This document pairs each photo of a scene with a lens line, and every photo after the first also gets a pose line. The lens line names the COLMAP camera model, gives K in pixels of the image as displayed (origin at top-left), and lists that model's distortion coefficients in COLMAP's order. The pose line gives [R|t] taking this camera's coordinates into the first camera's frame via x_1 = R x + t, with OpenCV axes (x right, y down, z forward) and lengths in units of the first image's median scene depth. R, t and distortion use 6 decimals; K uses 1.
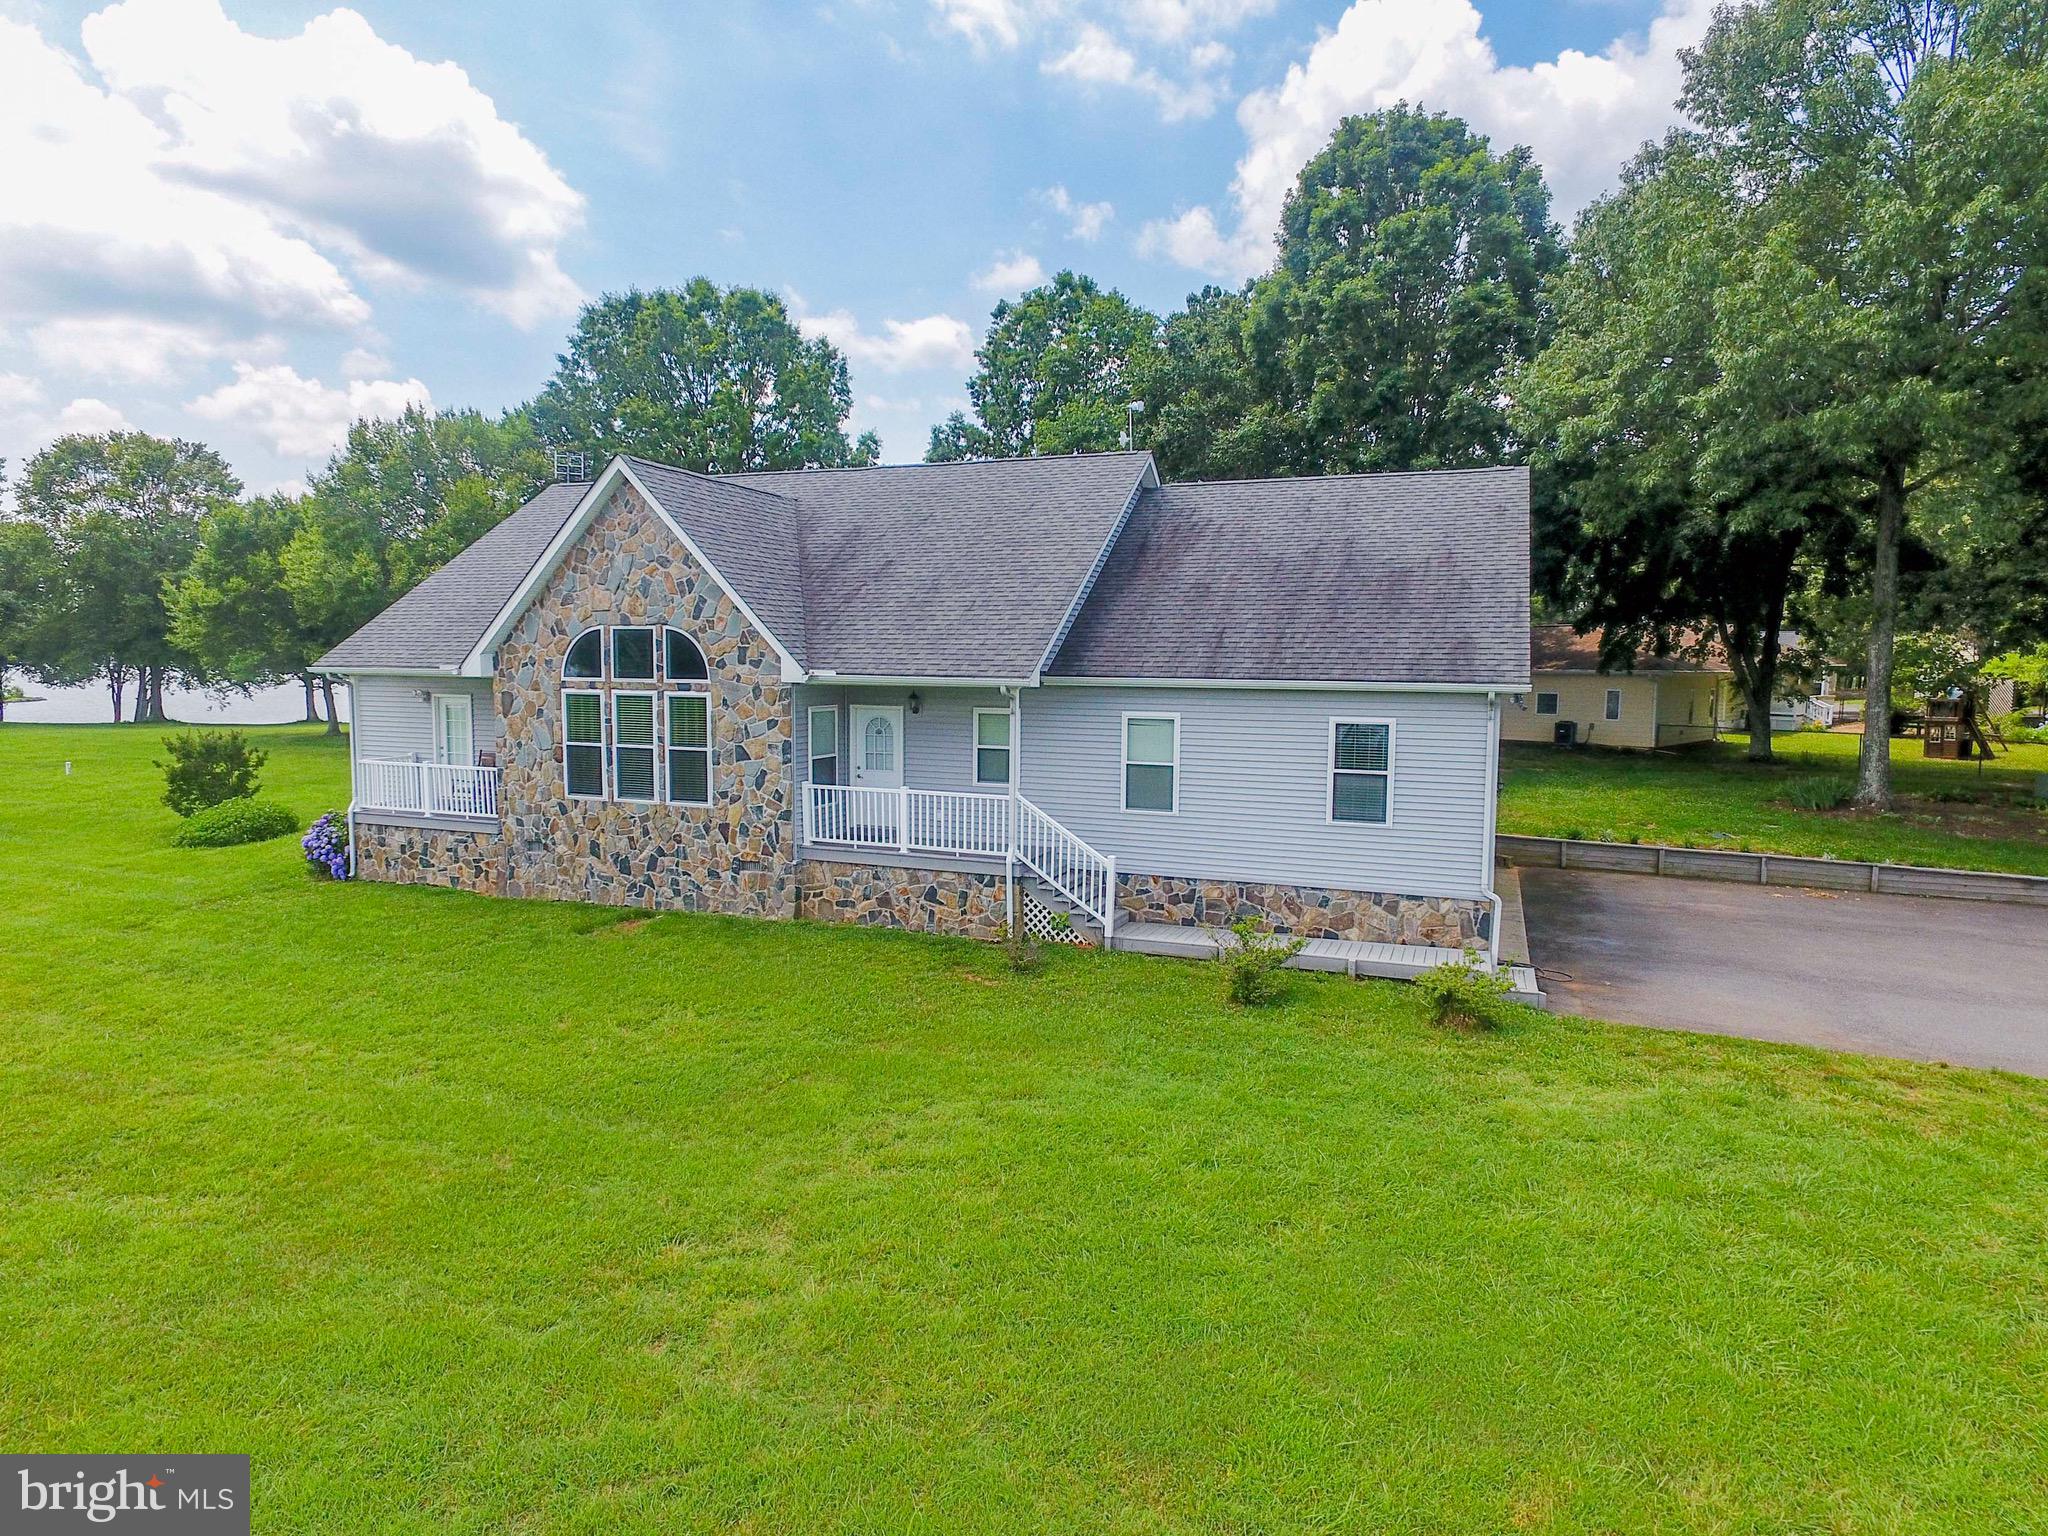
lens RADIAL K [[1183.6, 0, 1021.0], [0, 1183.6, 762.9], [0, 0, 1]] dist [-0.007216, 0.016360]
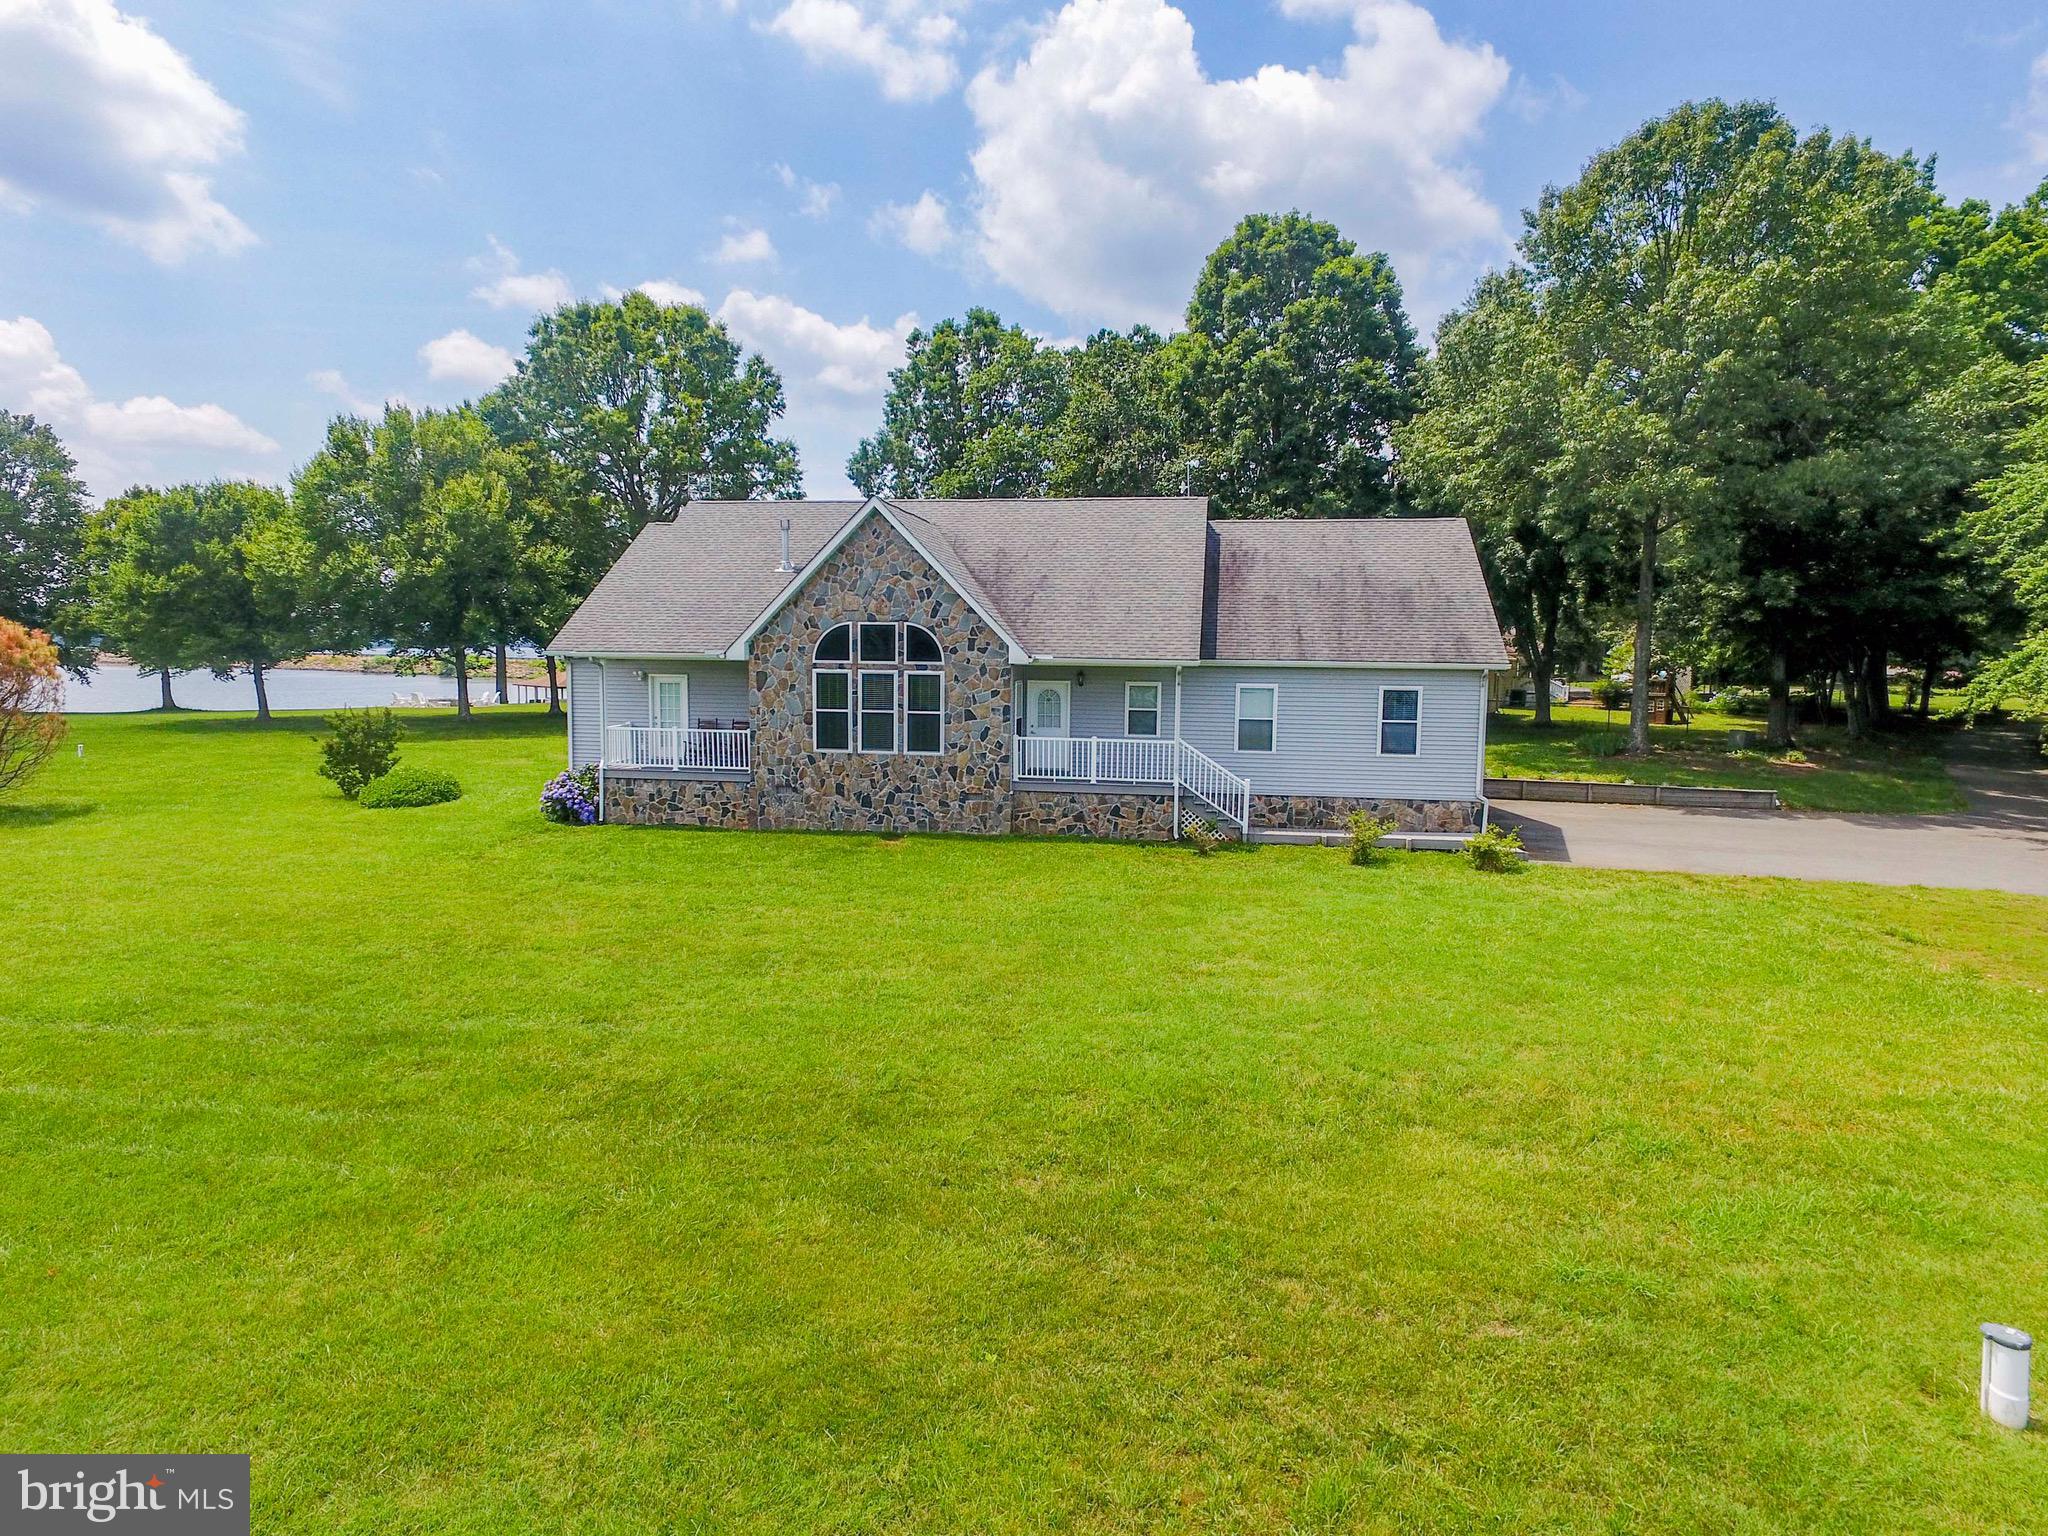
lens RADIAL K [[1183.6, 0, 1021.2], [0, 1183.6, 768.2], [0, 0, 1]] dist [-0.007216, 0.016360]
pose [[0.978069, -0.018222, 0.207481, -0.451370], [0.015388, 0.999765, 0.015268, 0.032693], [-0.207710, -0.011740, 0.978120, -0.356114]]
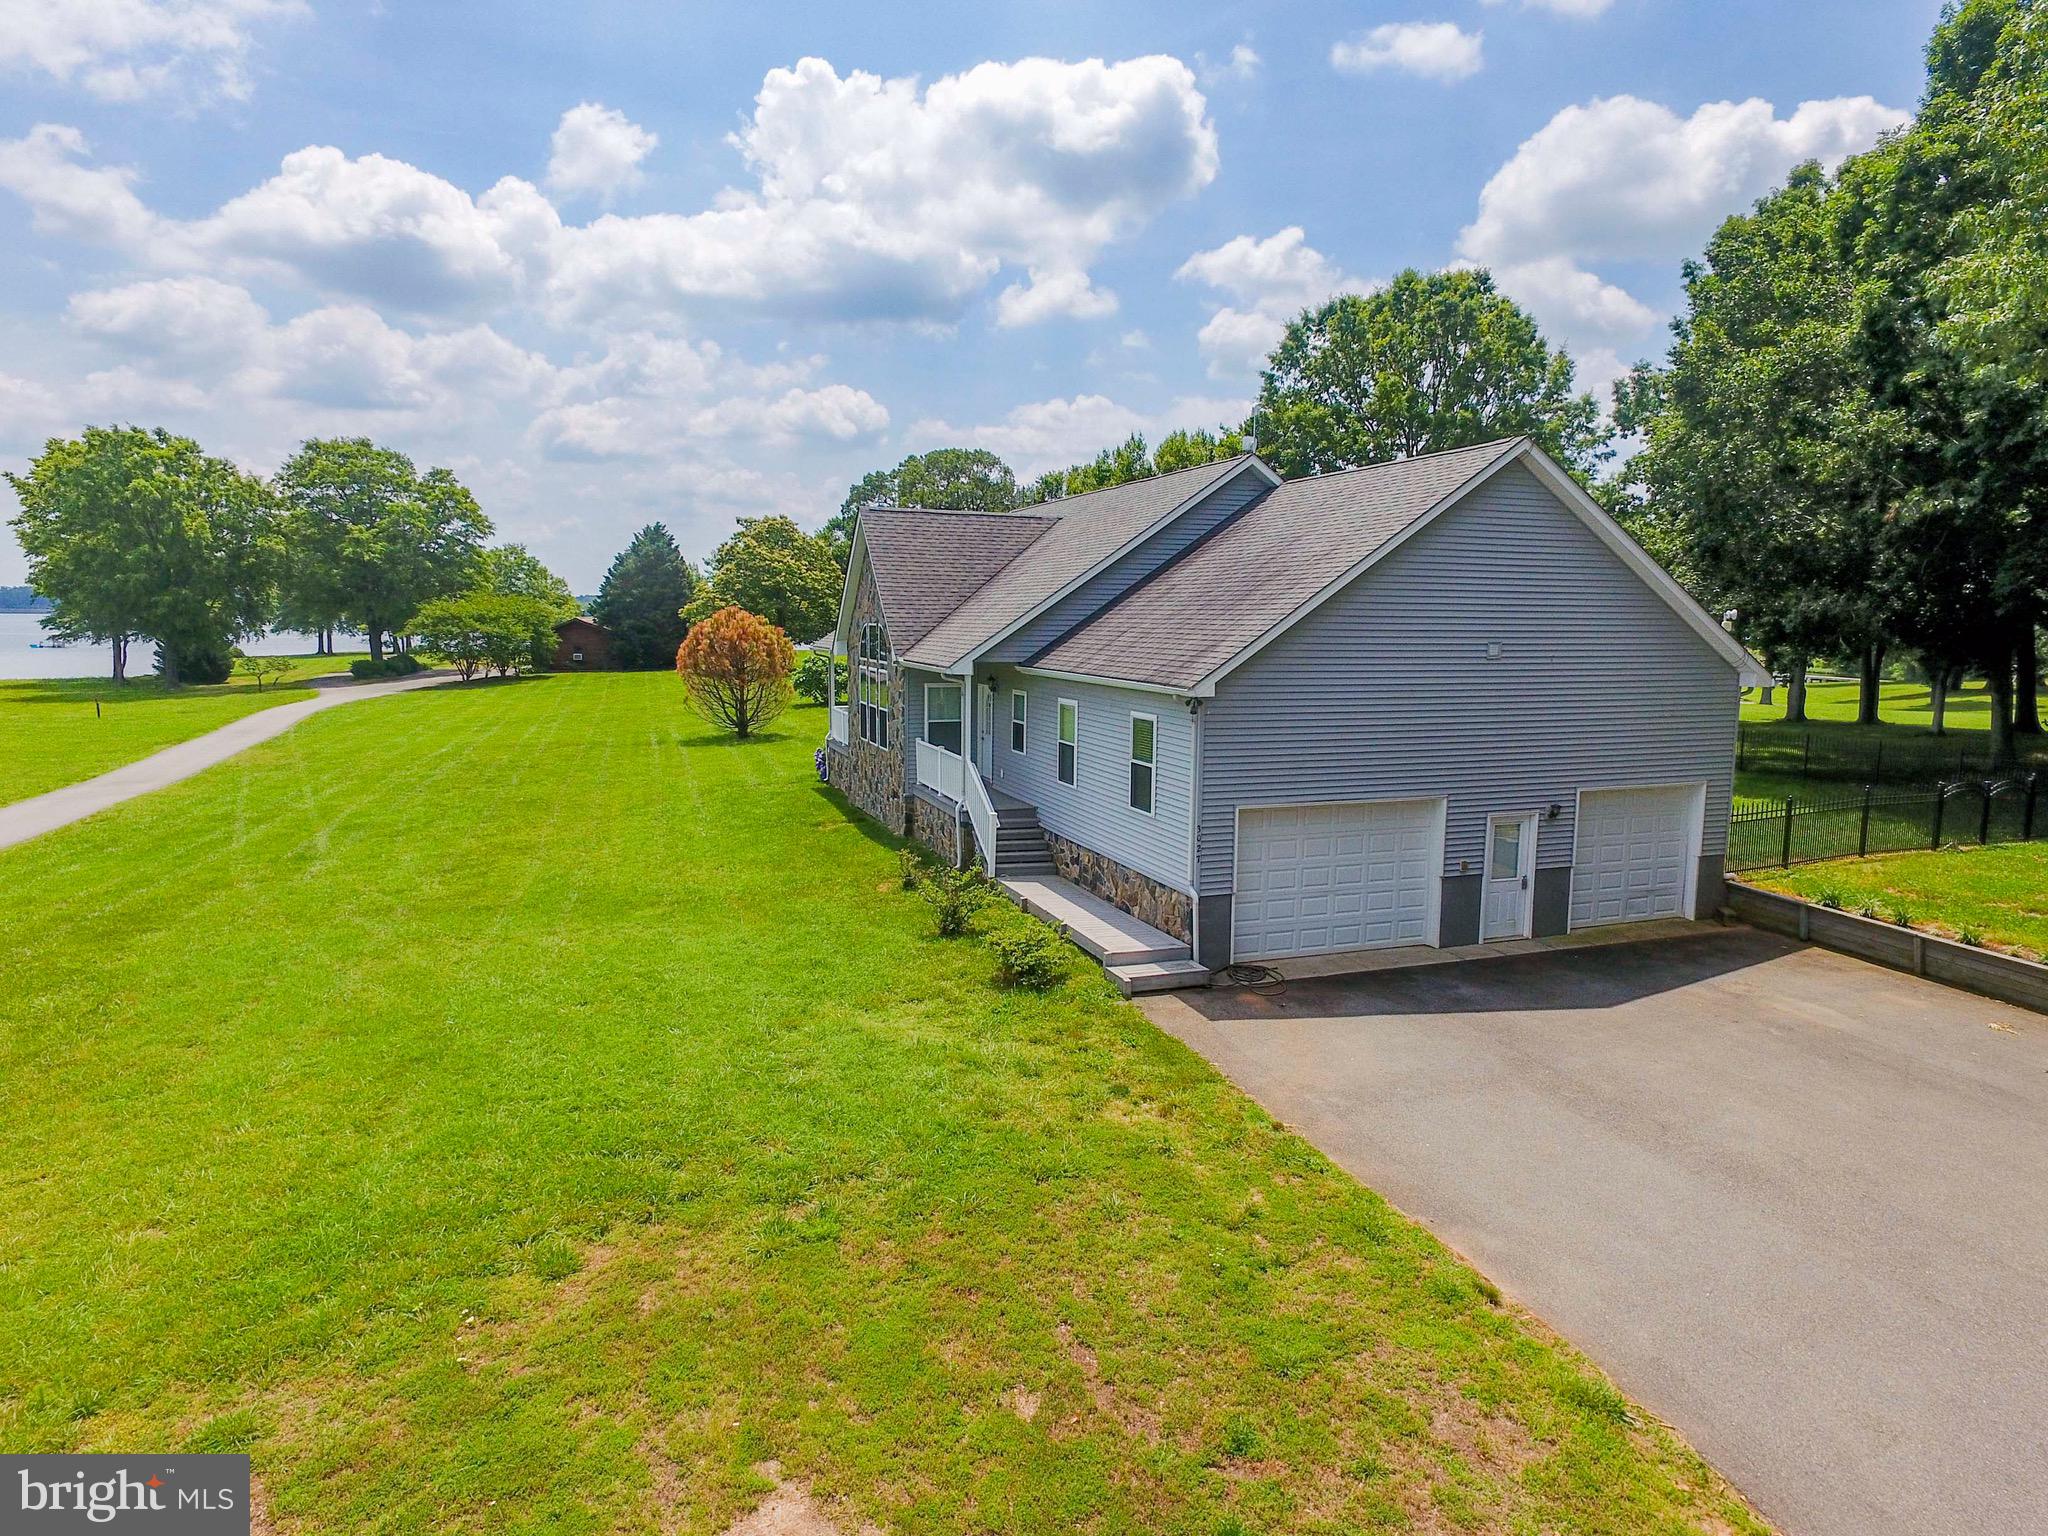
lens RADIAL K [[1183.6, 0, 1021.6], [0, 1183.6, 762.1], [0, 0, 1]] dist [-0.007216, 0.016360]
pose [[0.662307, 0.089151, -0.743910, 0.891082], [-0.069598, 0.995923, 0.057389, -0.041823], [0.745993, 0.013766, 0.665811, 0.170552]]
